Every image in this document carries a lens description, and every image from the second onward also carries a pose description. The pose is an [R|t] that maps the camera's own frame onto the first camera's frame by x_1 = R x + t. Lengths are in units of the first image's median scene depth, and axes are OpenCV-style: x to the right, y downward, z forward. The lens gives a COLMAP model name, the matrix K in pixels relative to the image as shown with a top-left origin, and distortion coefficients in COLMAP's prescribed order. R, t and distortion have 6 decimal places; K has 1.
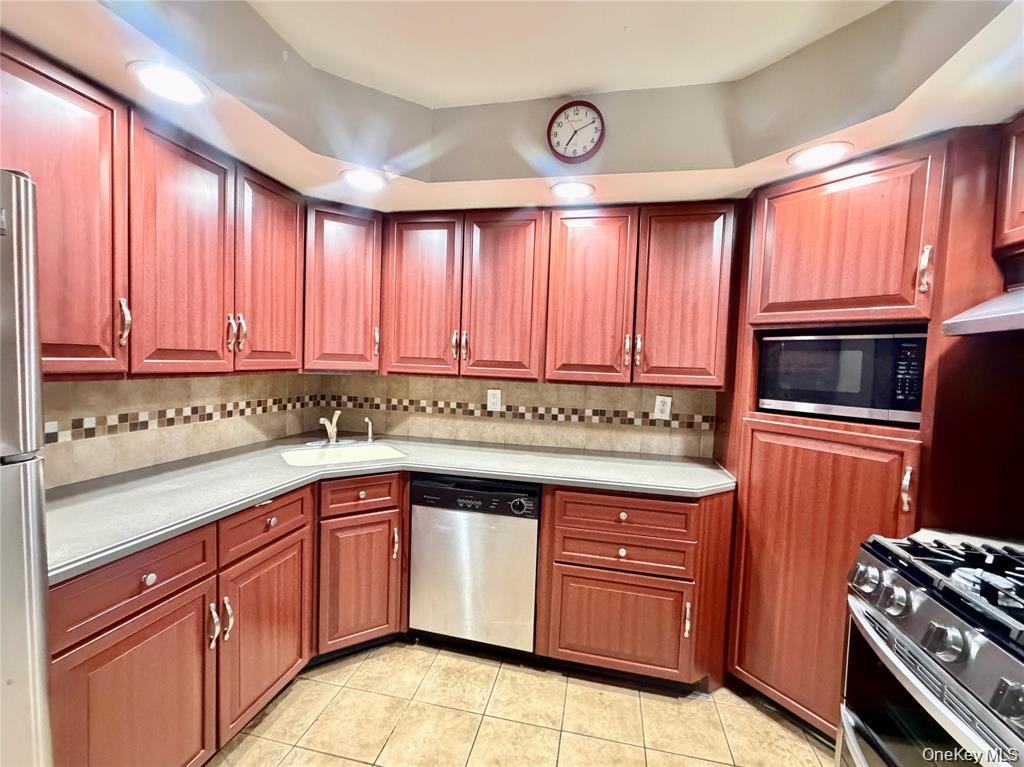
lens RADIAL K [[451.3, 0, 509.6], [0, 451.3, 383.1], [0, 0, 1]] dist [0.000064, 0.000028]
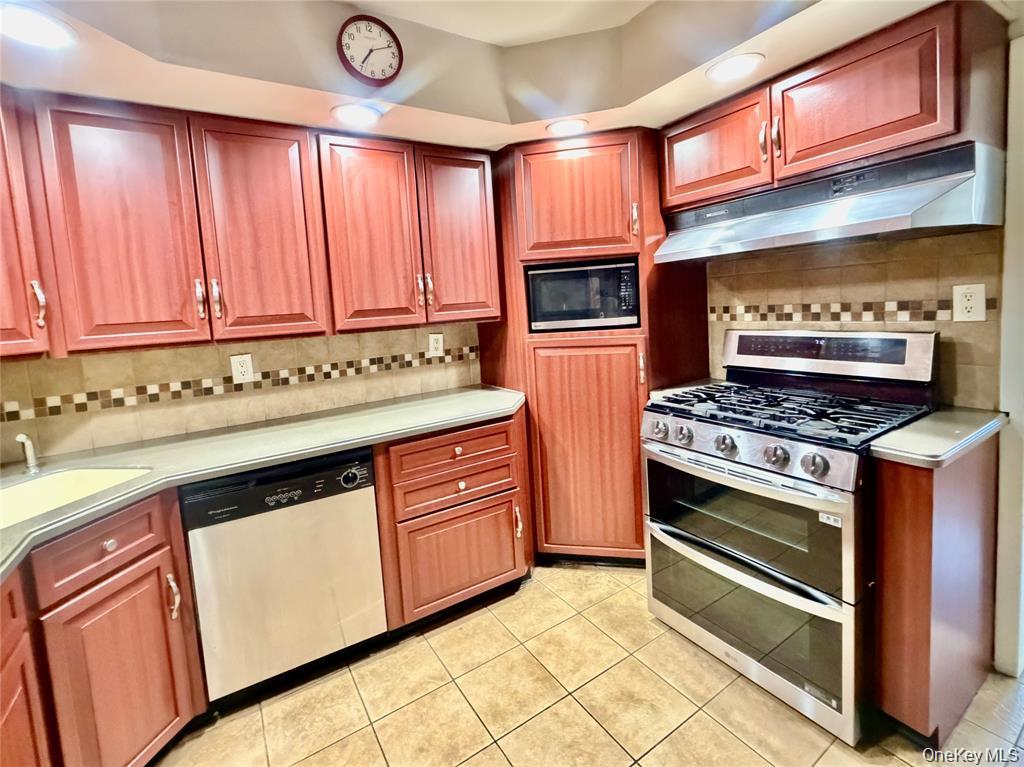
lens RADIAL K [[470.4, 0, 511.3], [0, 470.4, 341.5], [0, 0, 1]] dist [-0.000701, -0.000217]
pose [[0.704689, -0.138396, 0.695888, -0.327810], [0.123958, 0.989722, 0.071307, -0.010648], [-0.698604, 0.036012, 0.714602, 0.126993]]
